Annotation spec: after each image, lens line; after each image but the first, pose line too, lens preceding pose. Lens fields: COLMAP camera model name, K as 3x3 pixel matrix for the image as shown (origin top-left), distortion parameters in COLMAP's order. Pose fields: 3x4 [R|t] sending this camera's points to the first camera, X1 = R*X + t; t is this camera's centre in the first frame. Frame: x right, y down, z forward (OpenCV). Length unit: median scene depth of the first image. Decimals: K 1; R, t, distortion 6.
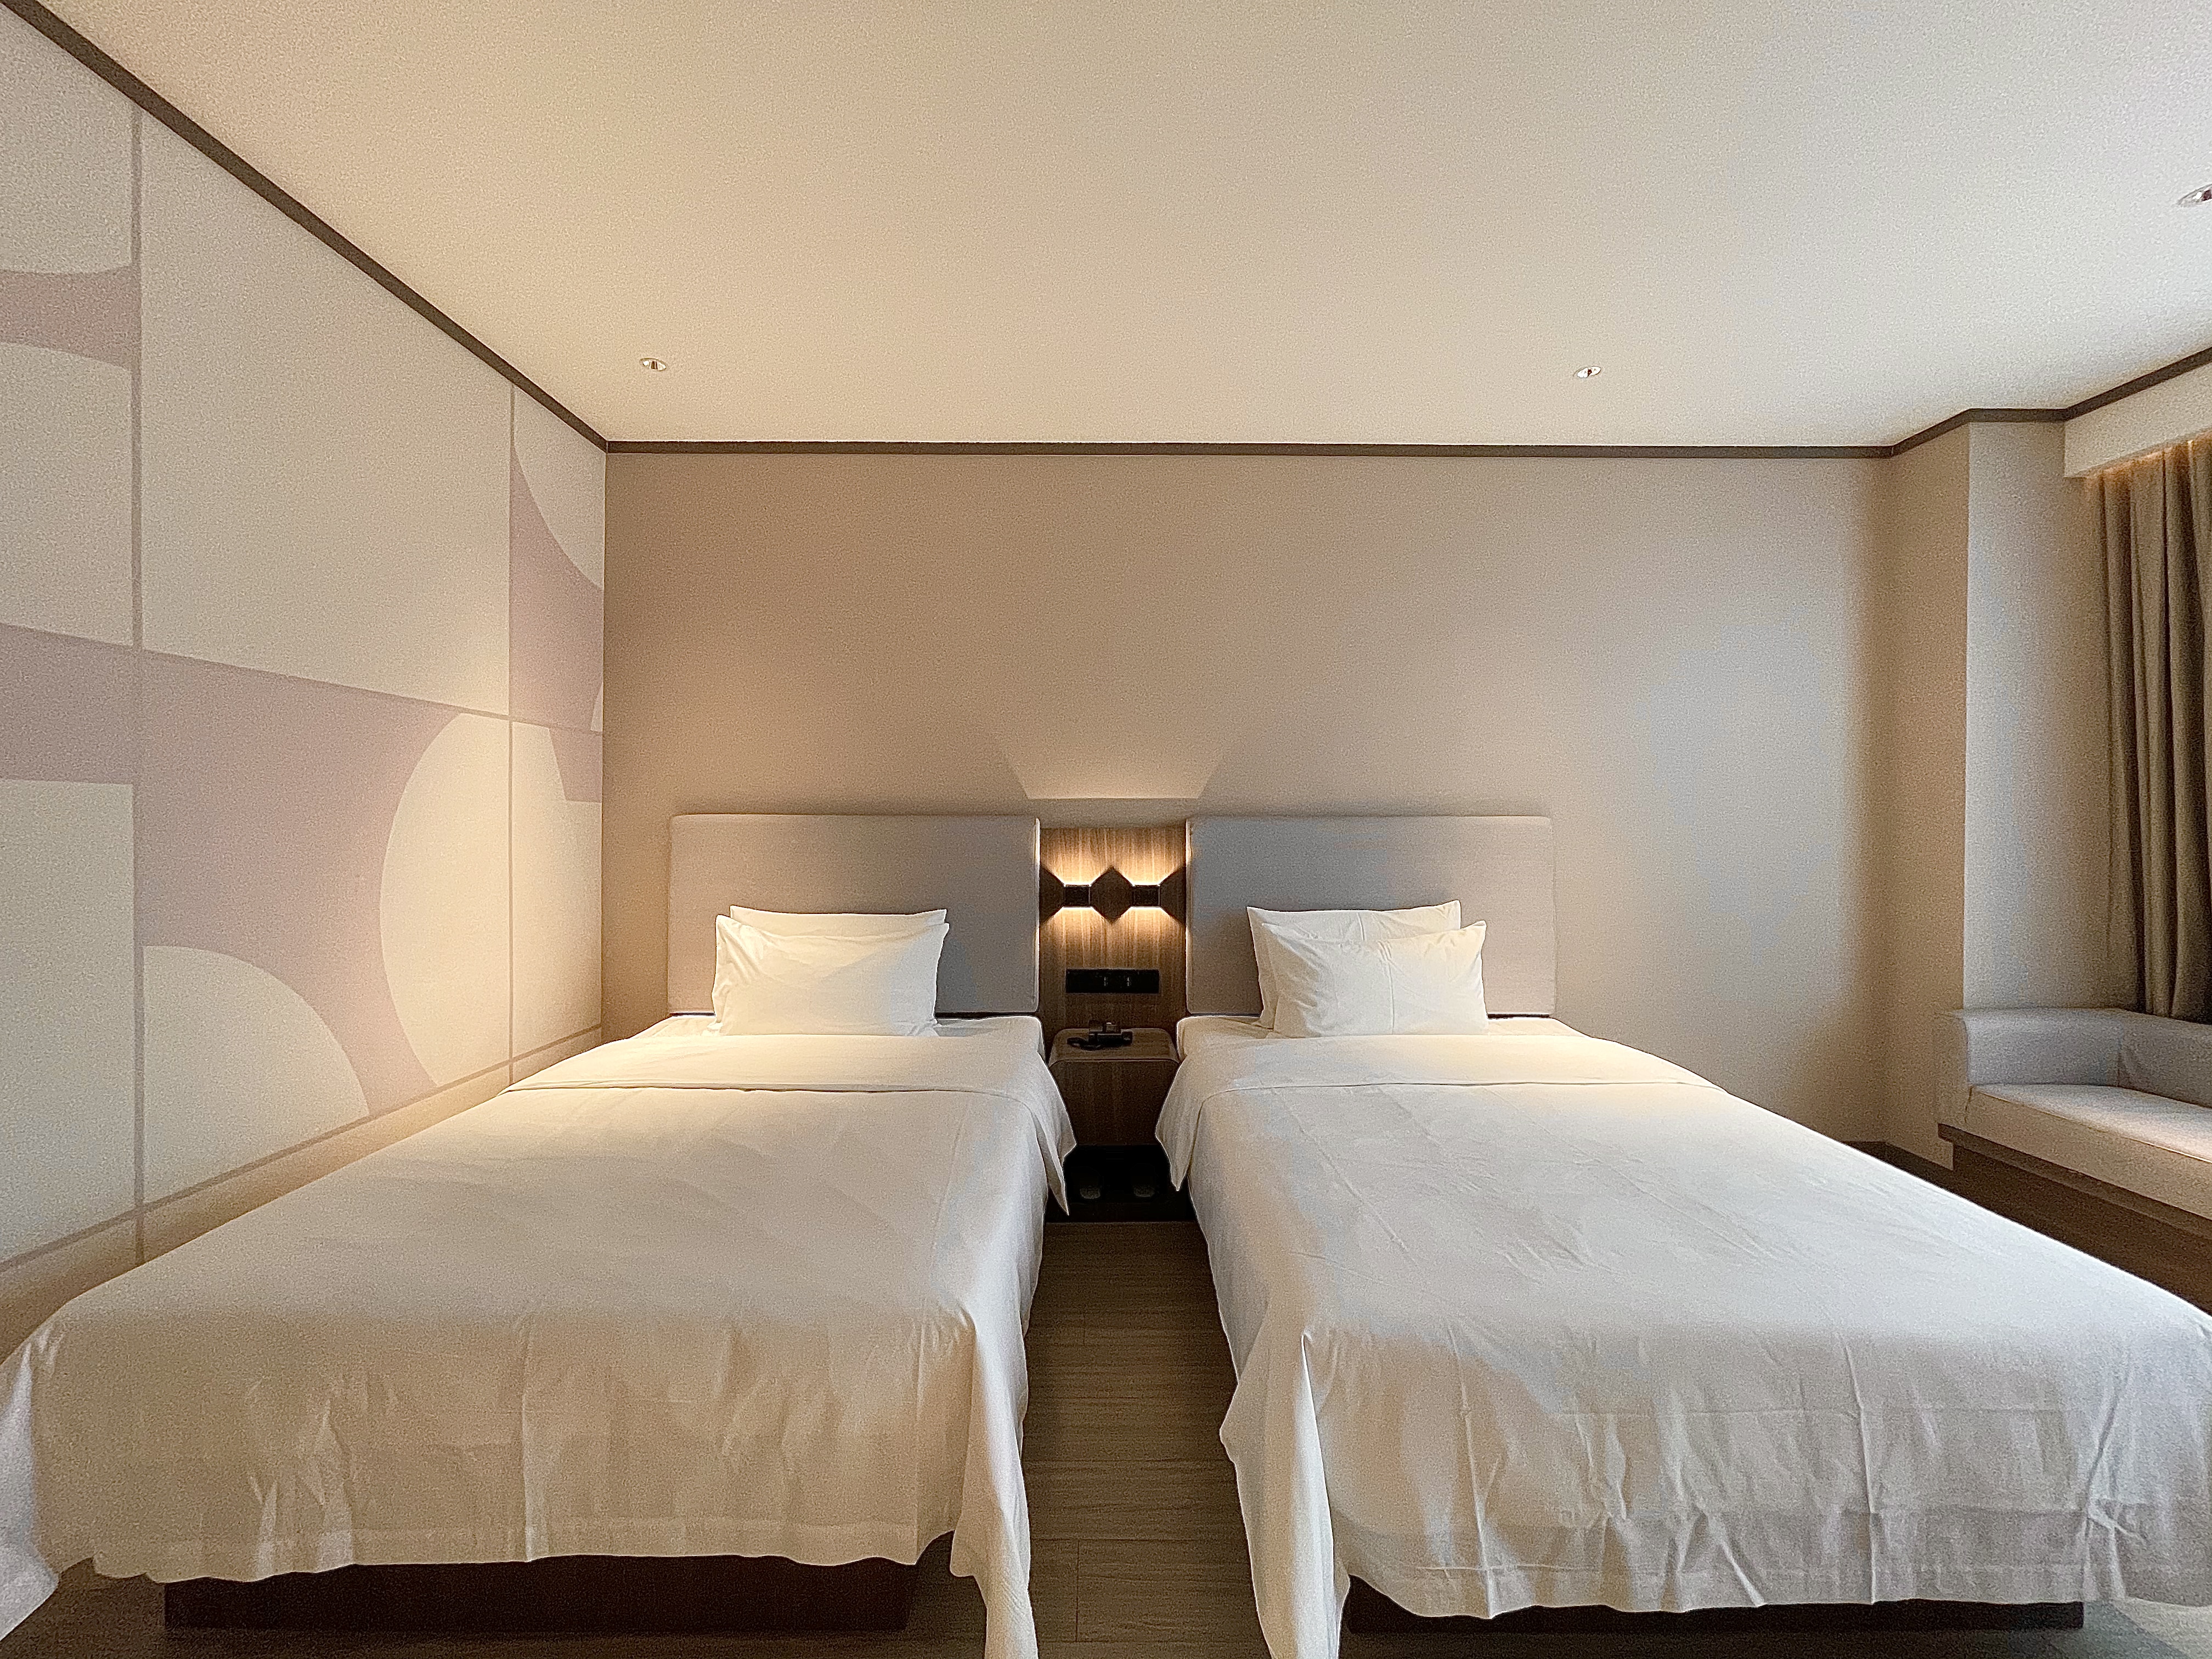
lens RADIAL K [[894.4, 0, 1100.0], [0, 894.4, 826.6], [0, 0, 1]] dist [-0.000991, -0.000340]
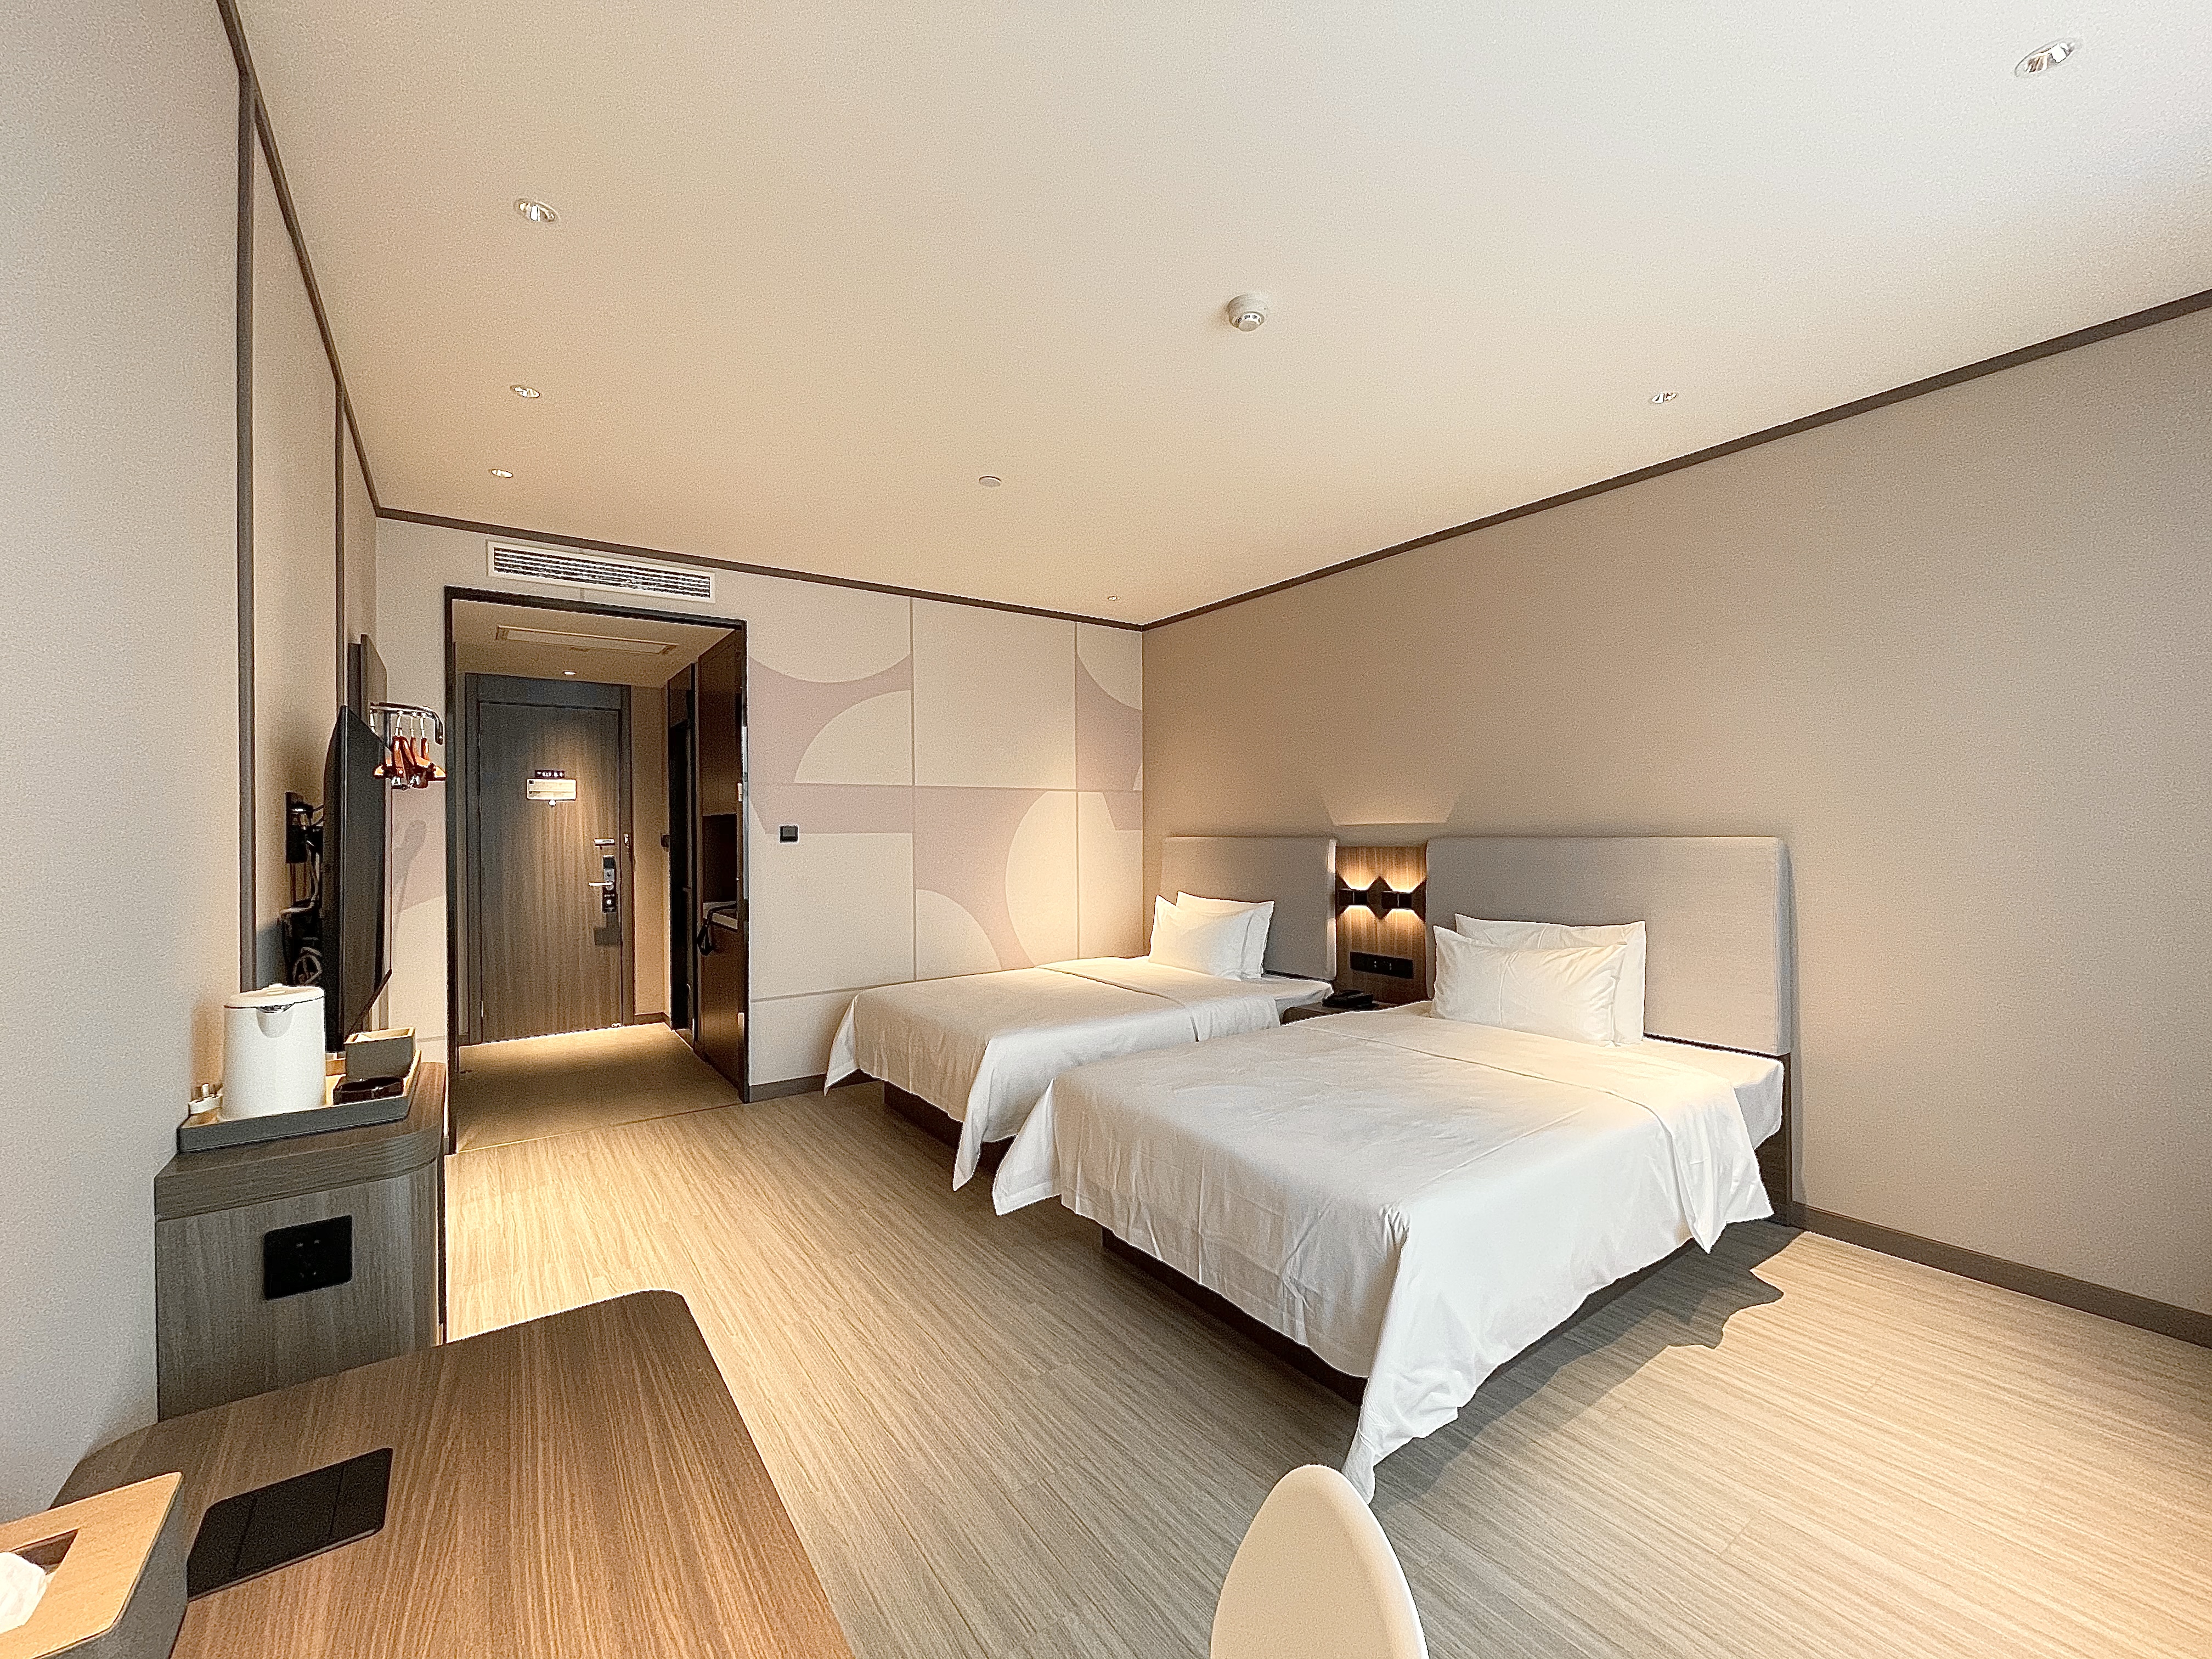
lens RADIAL K [[886.3, 0, 1115.7], [0, 886.3, 837.7], [0, 0, 1]] dist [0.000643, -0.000034]
pose [[0.586682, -0.000383, -0.809817, 0.866297], [0.003313, 0.999993, 0.001927, -0.017123], [0.809810, -0.003814, 0.586679, -0.076299]]
